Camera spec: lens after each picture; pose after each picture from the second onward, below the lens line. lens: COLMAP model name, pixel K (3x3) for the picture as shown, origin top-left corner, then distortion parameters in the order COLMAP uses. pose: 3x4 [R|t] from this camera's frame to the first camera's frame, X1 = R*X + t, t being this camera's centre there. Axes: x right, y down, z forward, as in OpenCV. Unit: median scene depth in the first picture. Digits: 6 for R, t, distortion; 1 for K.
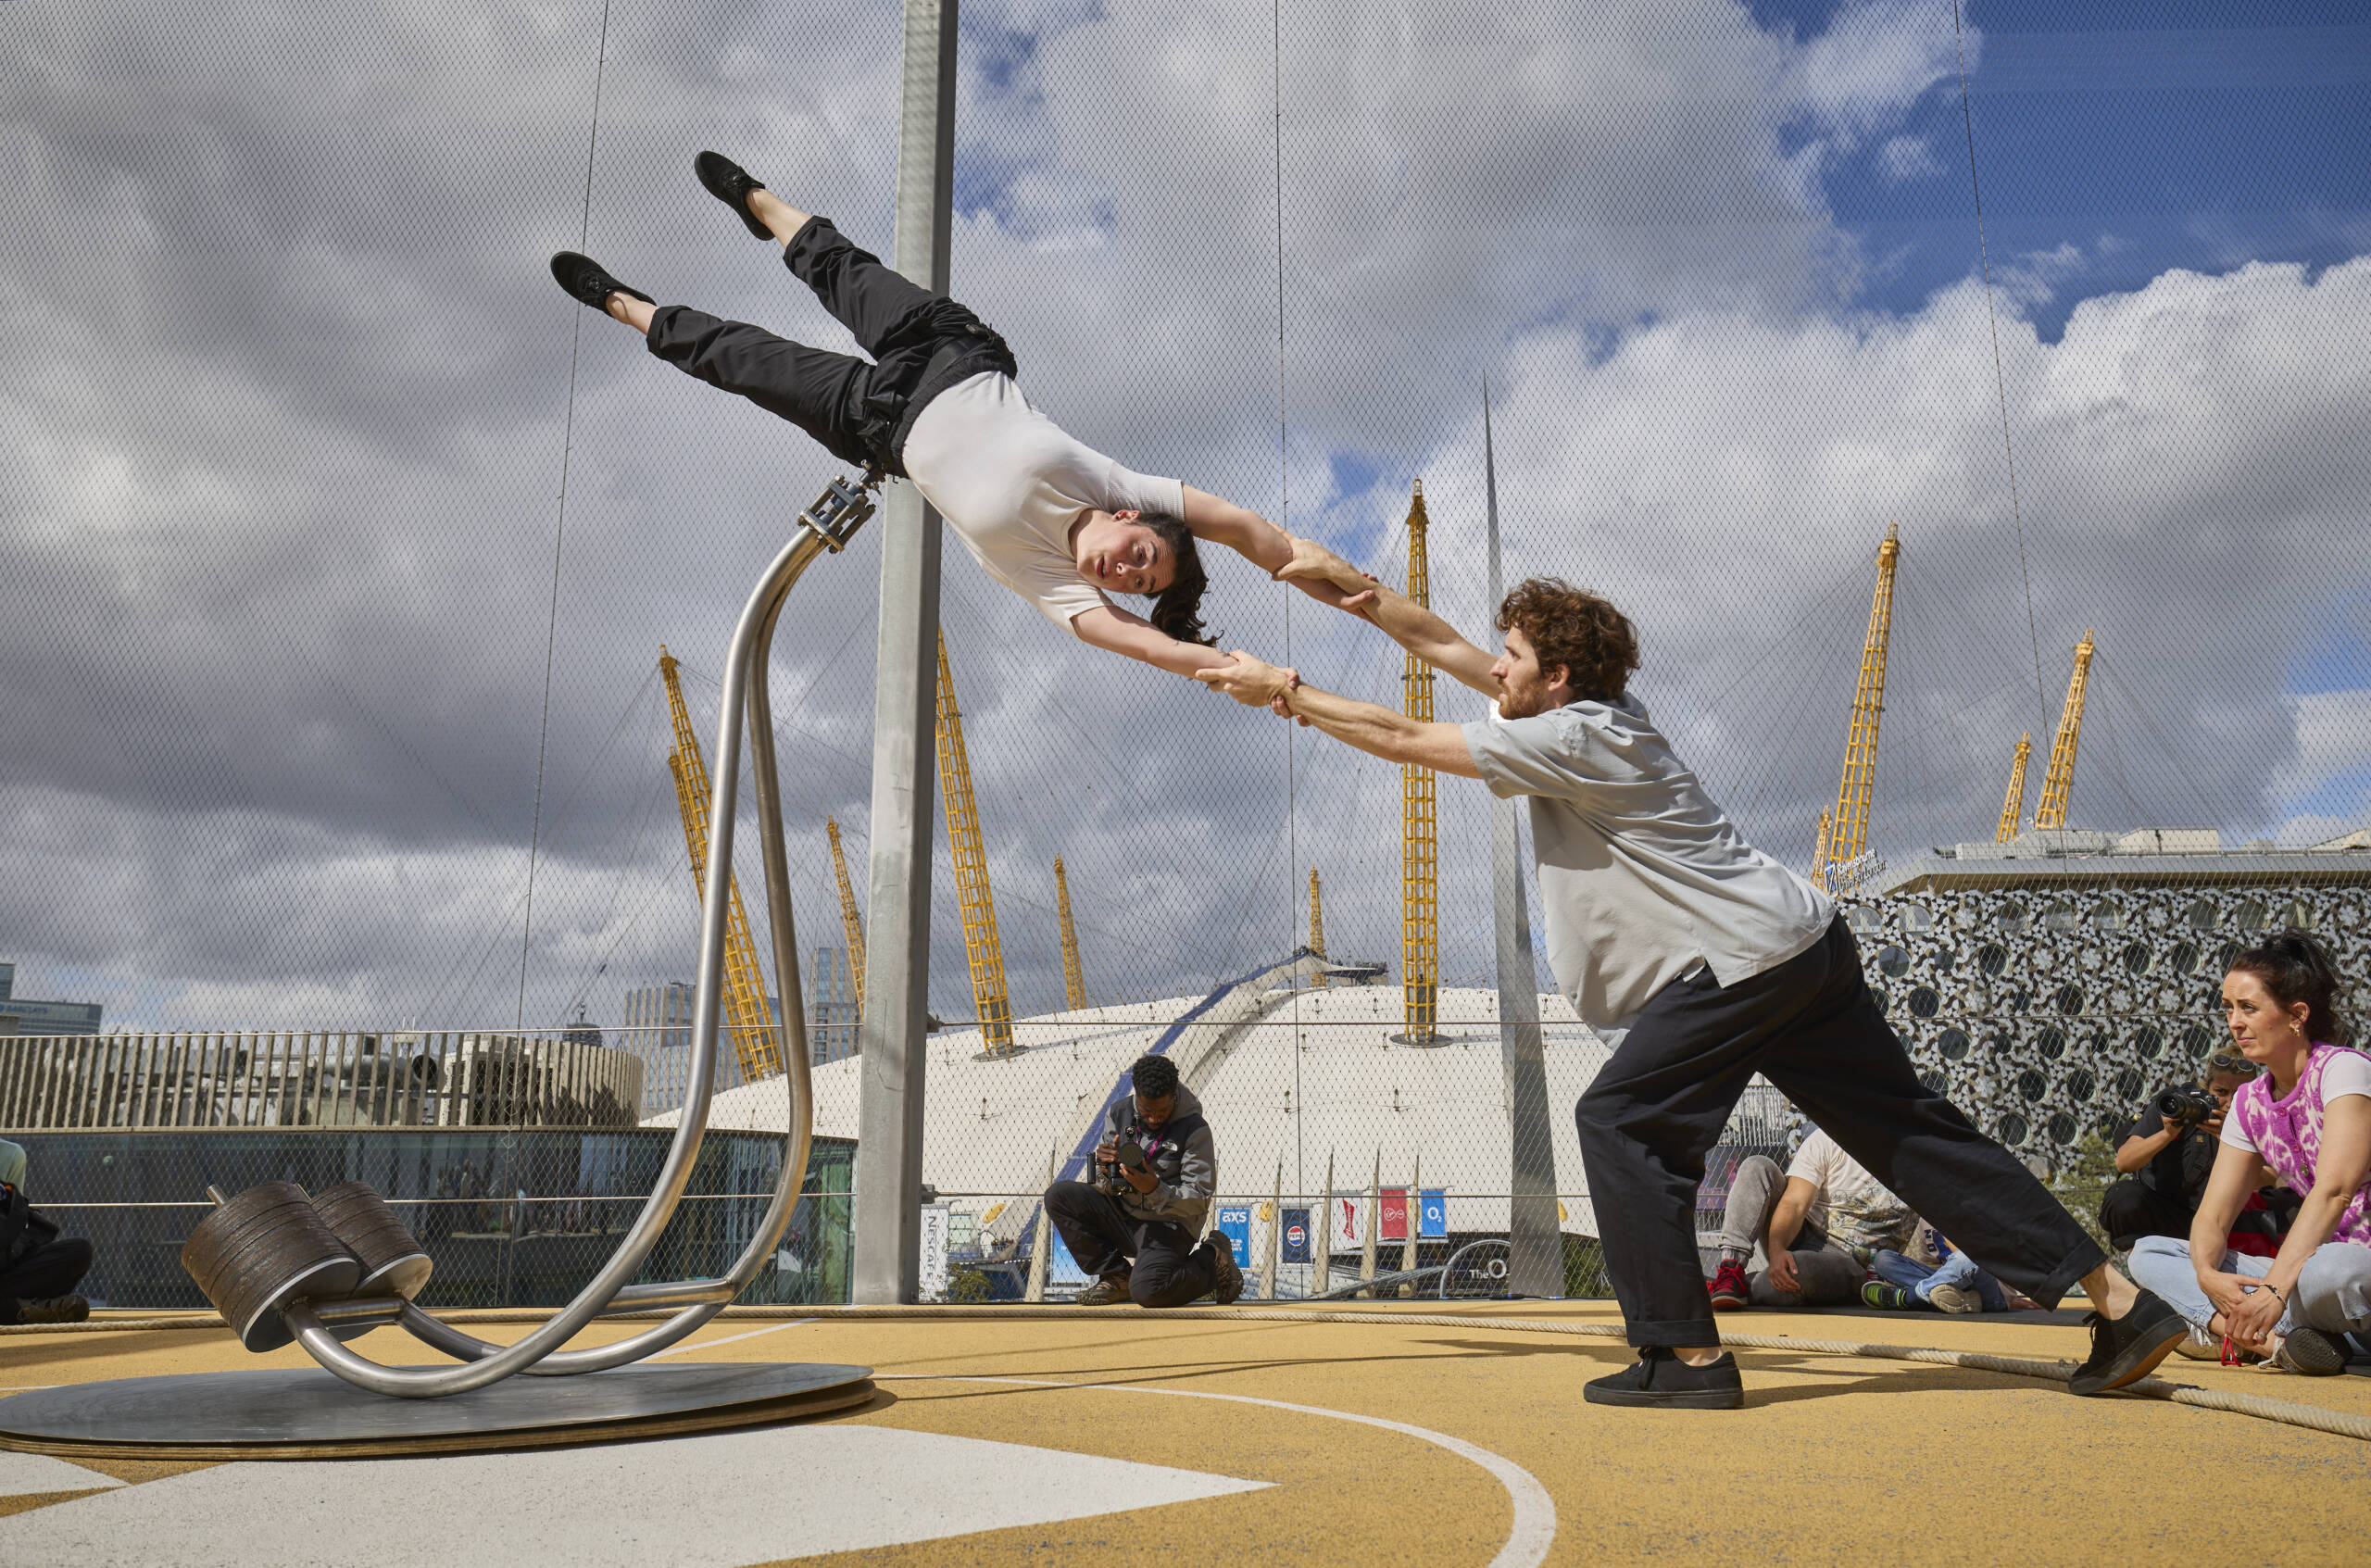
lens RADIAL K [[1801.3, 0, 1186.1], [0, 1801.3, 785.2], [0, 0, 1]] dist [0.002061, 0.000624]
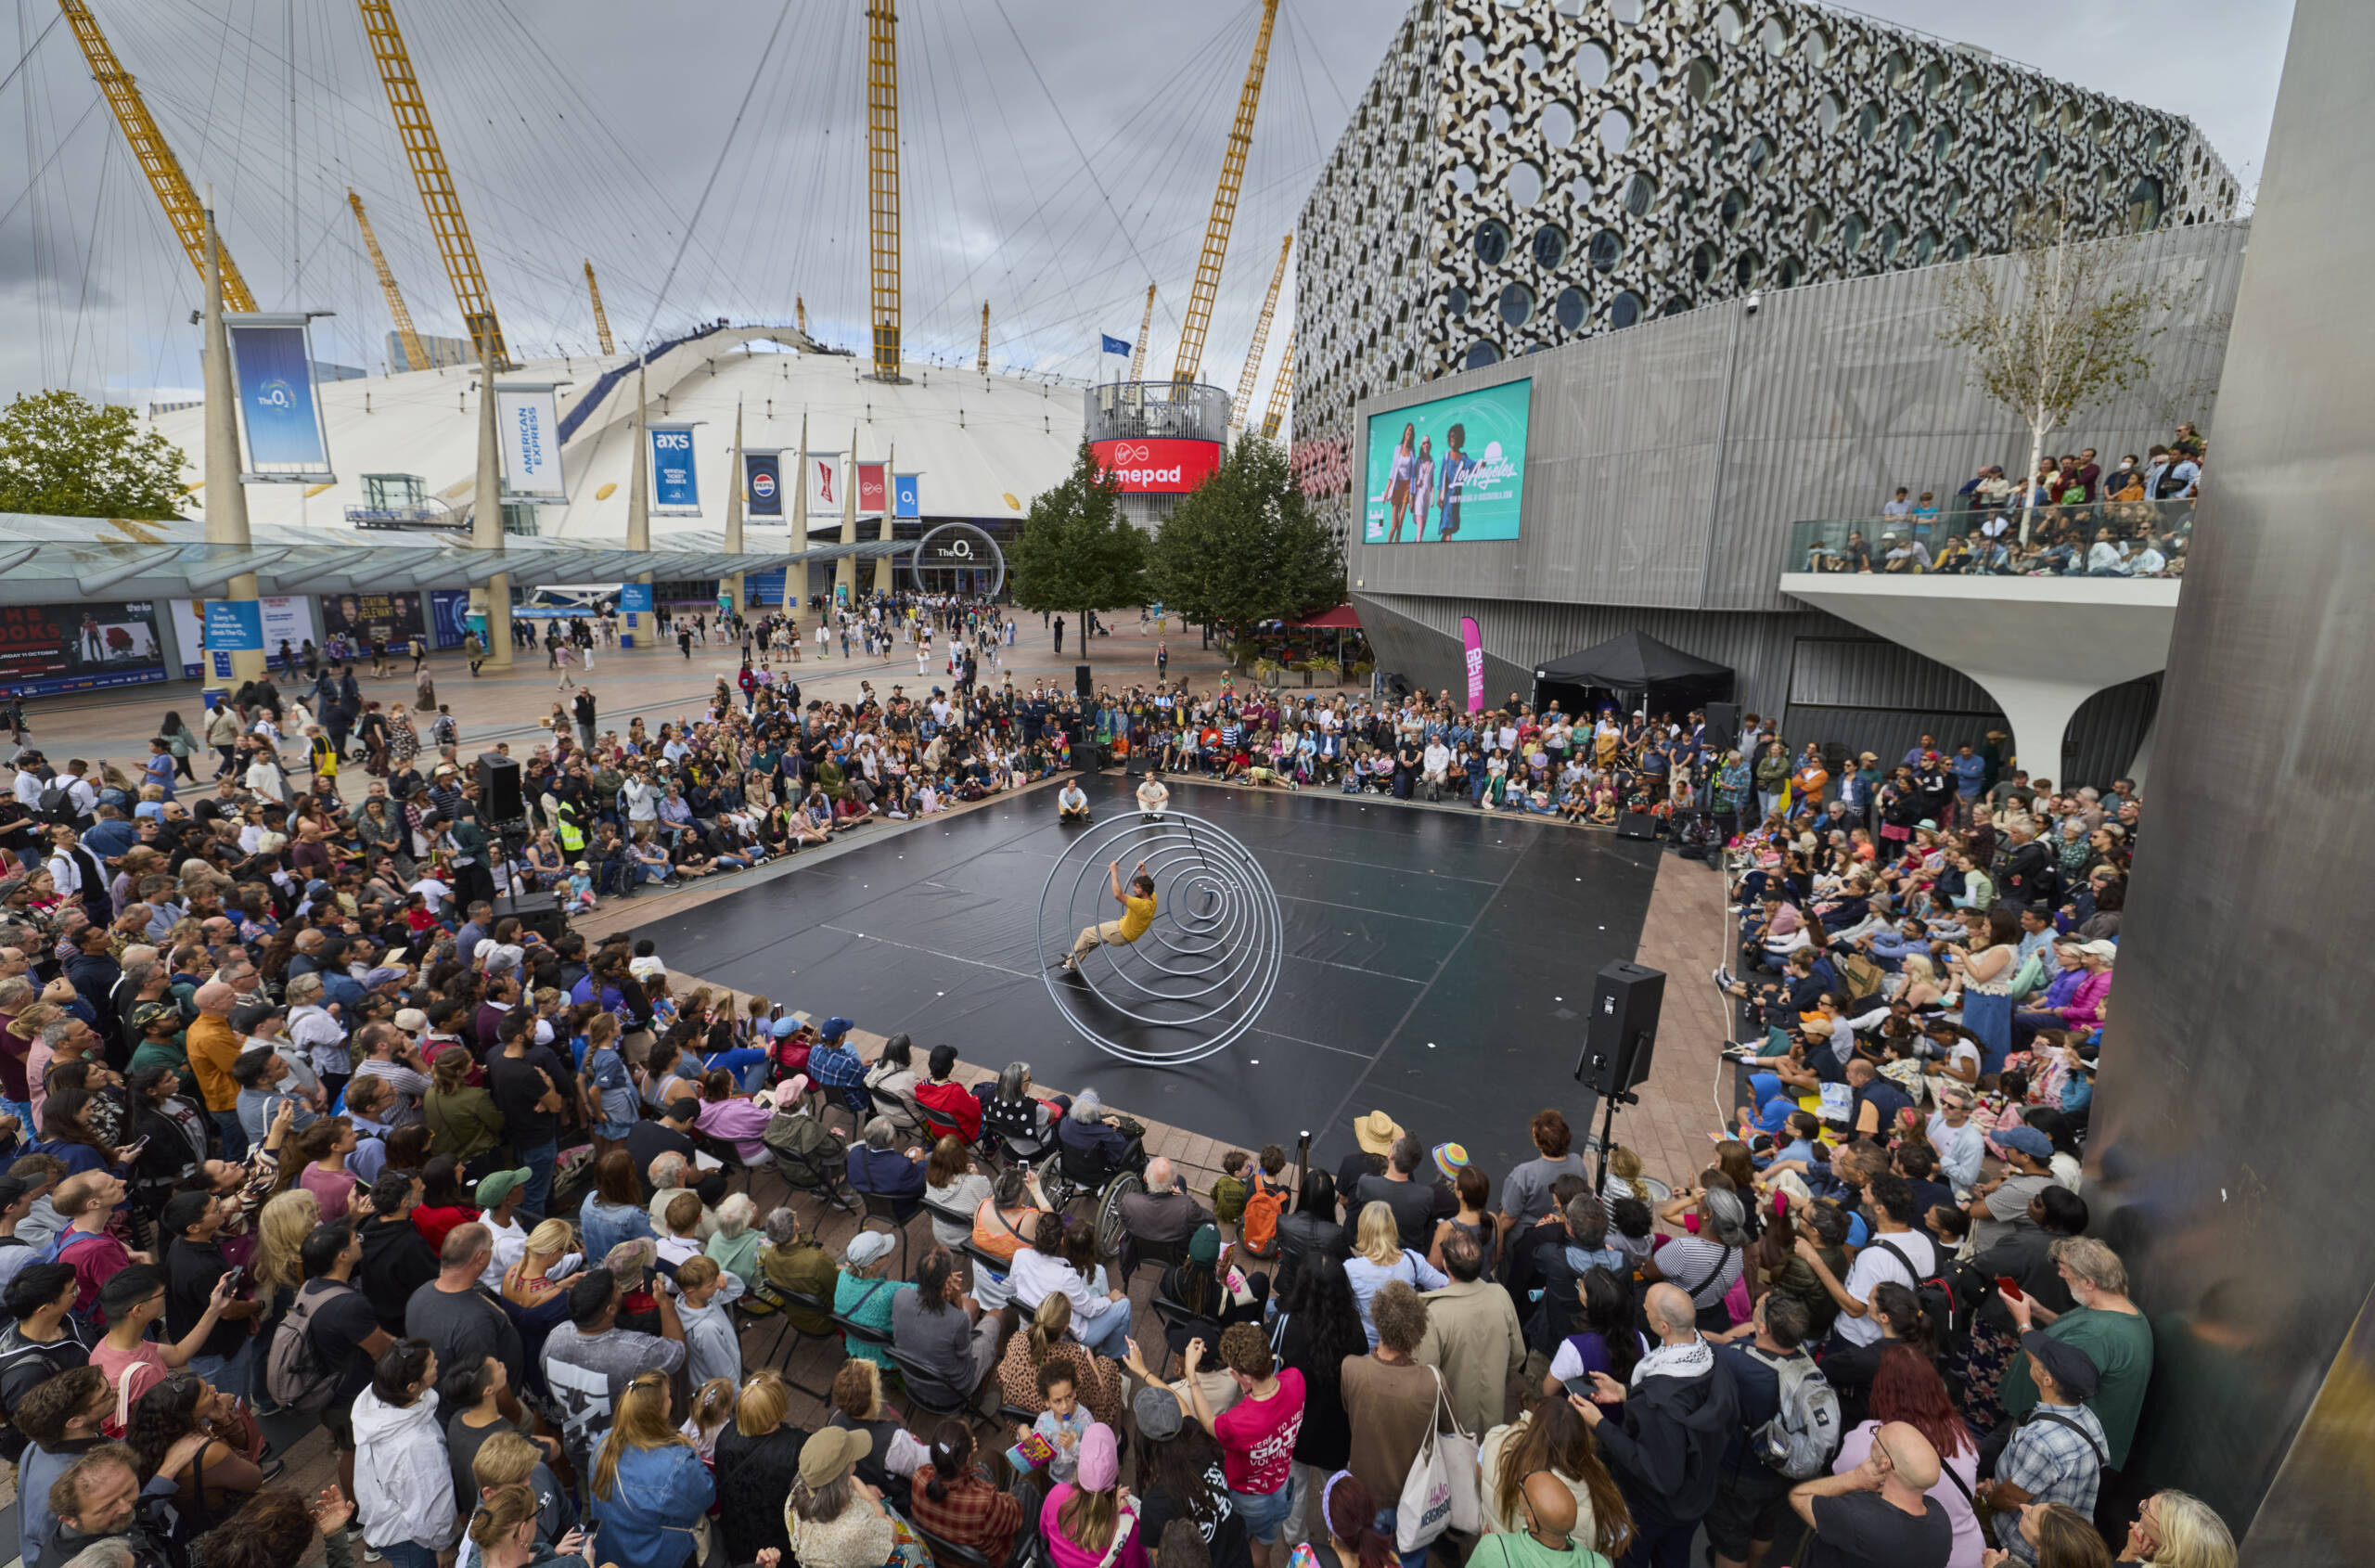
lens RADIAL K [[1033.3, 0, 1185.9], [0, 1033.3, 780.0], [0, 0, 1]] dist [0.000867, 0.000006]
pose [[0.916683, -0.066808, 0.393991, 0.034024], [-0.108969, 0.906773, 0.407294, 0.125180], [-0.384471, -0.416292, 0.823944, 0.357668]]
